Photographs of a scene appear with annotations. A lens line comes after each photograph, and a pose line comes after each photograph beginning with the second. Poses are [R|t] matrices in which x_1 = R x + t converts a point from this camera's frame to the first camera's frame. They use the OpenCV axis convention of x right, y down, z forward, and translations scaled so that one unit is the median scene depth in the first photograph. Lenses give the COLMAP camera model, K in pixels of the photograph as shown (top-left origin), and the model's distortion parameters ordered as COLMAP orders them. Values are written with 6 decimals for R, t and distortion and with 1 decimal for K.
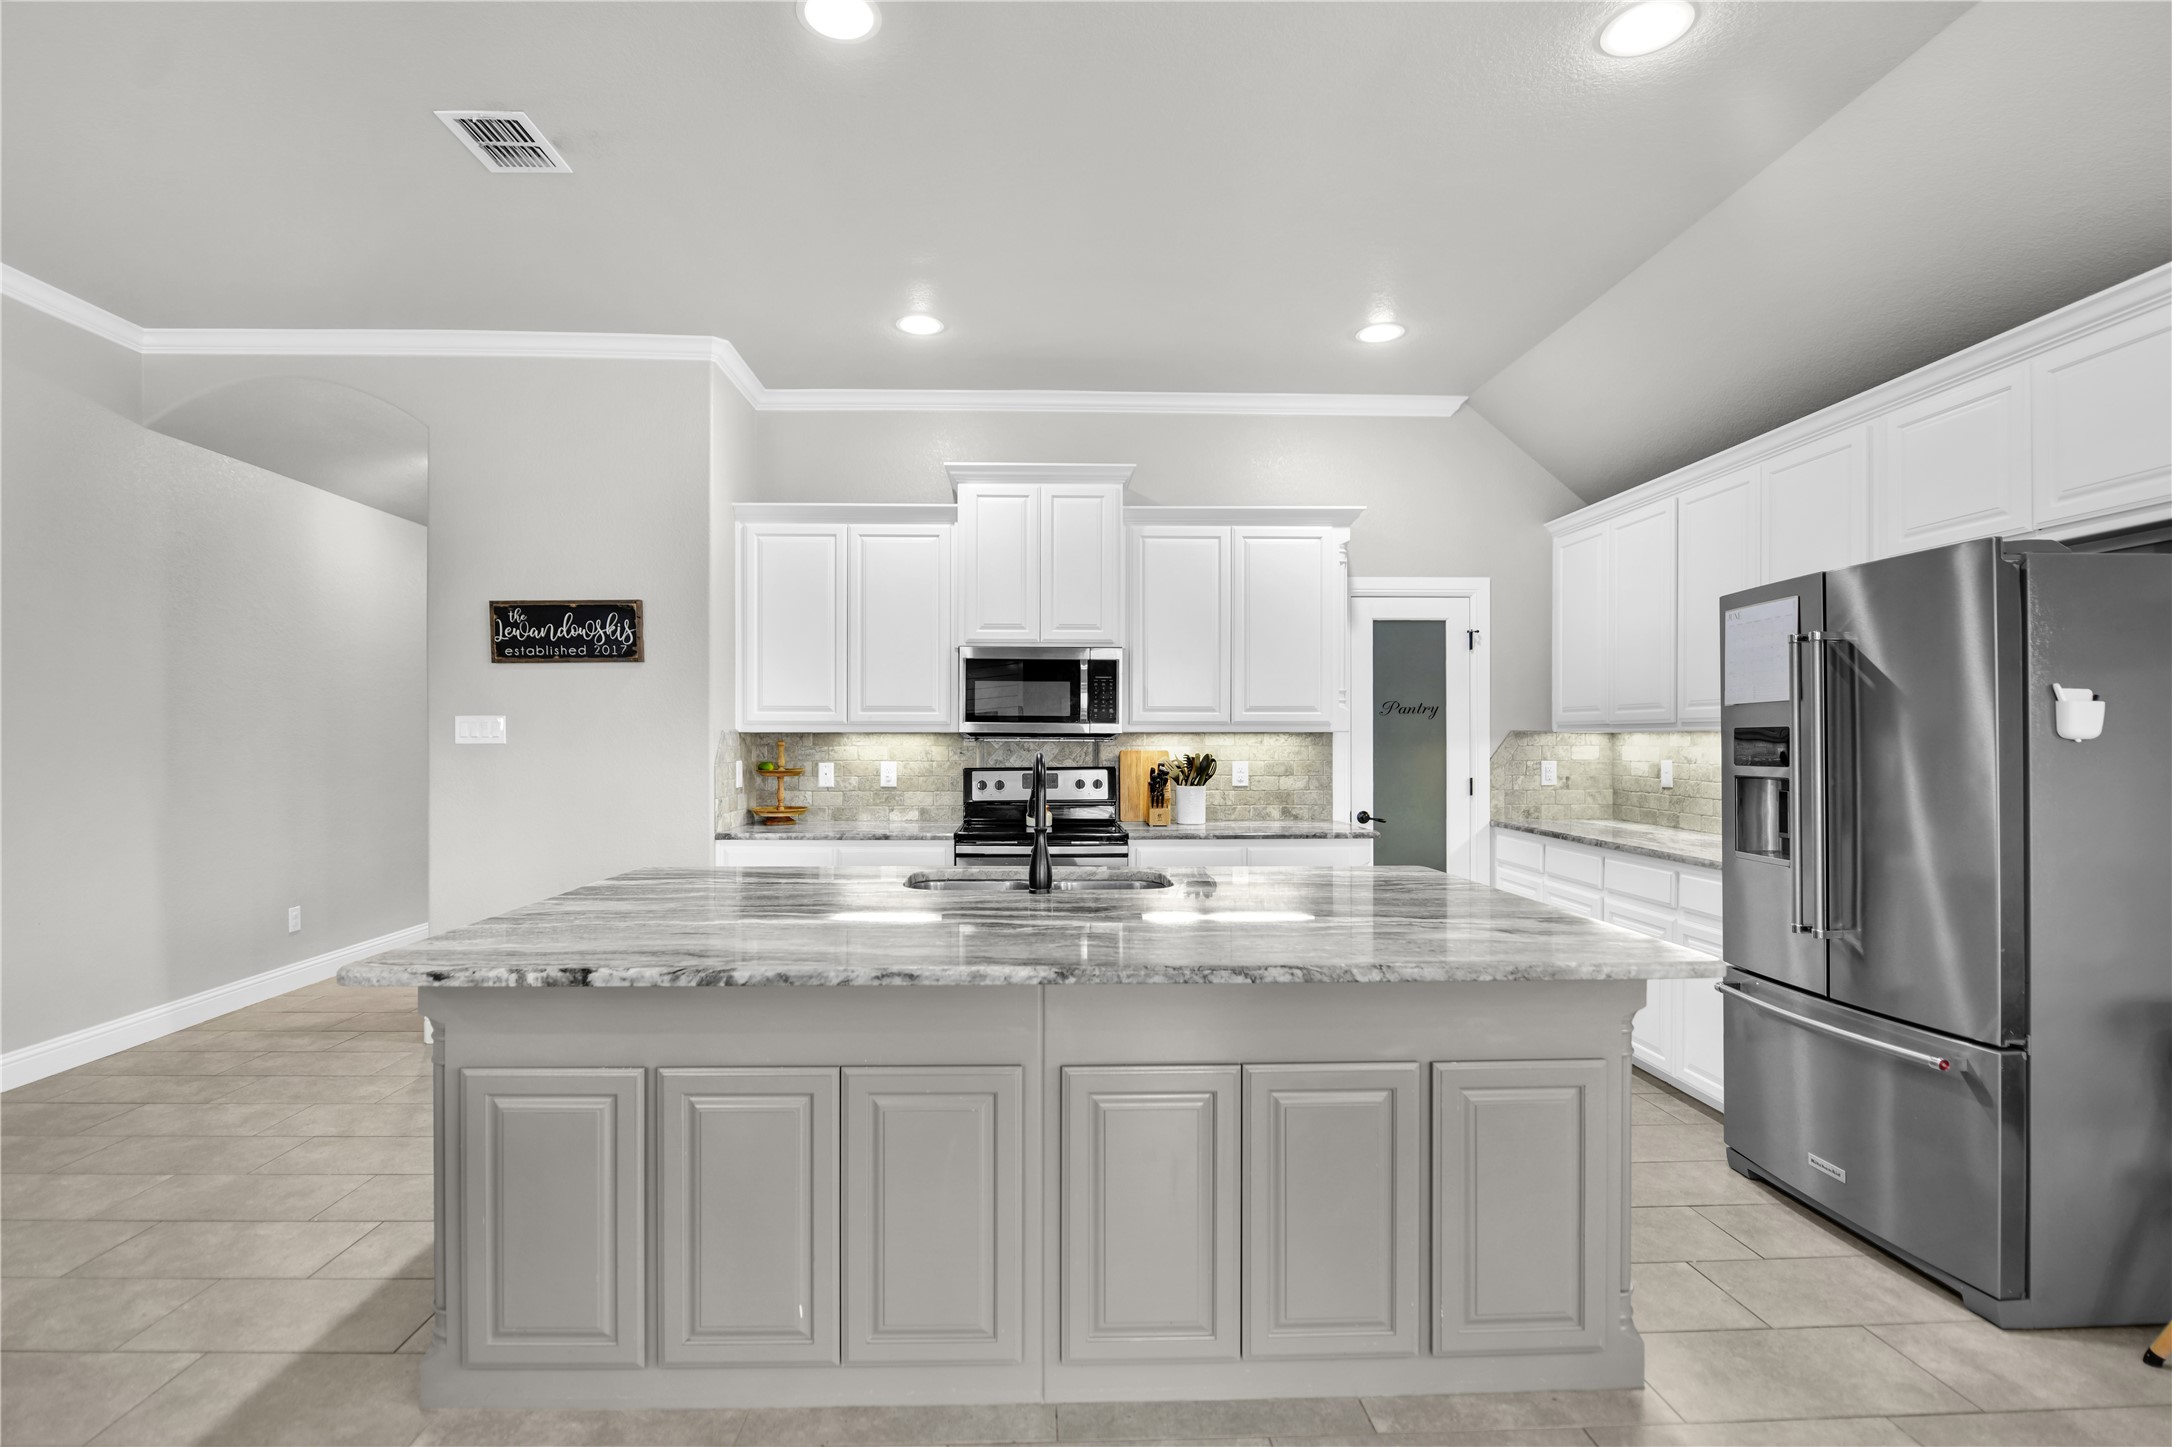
lens RADIAL K [[997.7, 0, 1065.5], [0, 997.7, 762.6], [0, 0, 1]] dist [-0.011704, 0.000051]
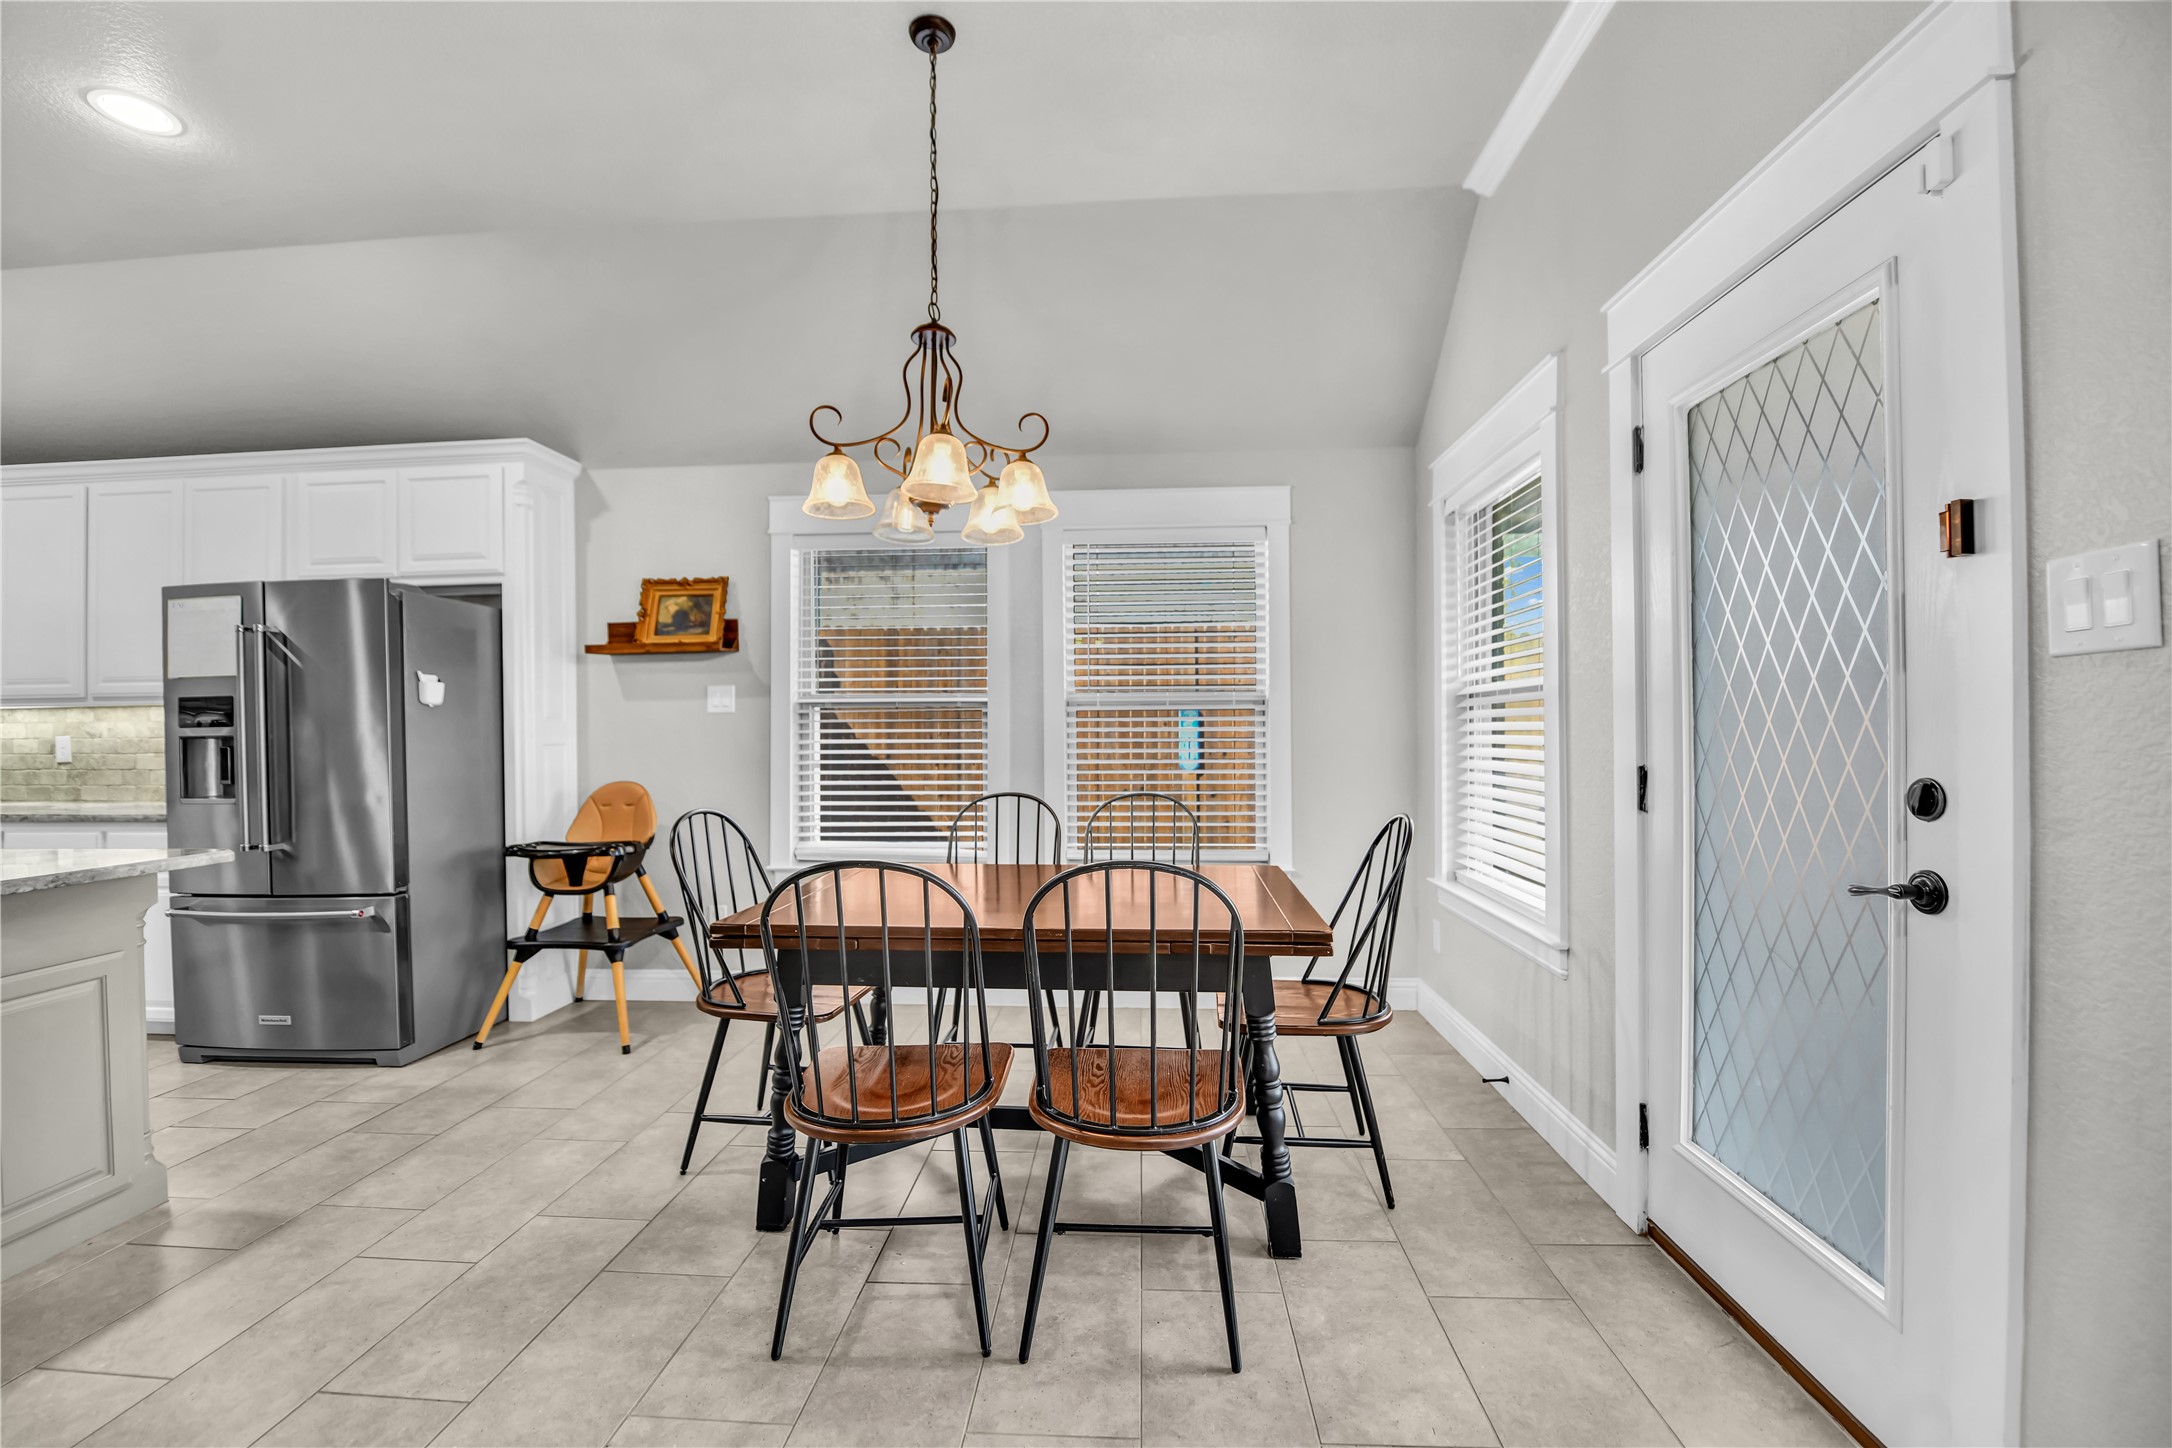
lens RADIAL K [[899.8, 0, 1083.9], [0, 899.8, 721.1], [0, 0, 1]] dist [-0.011862, -0.002960]
pose [[0.103772, 0.008770, 0.994562, -0.186407], [0.033033, 0.999379, -0.012259, 0.028362], [-0.994052, 0.034126, 0.103418, -0.137038]]
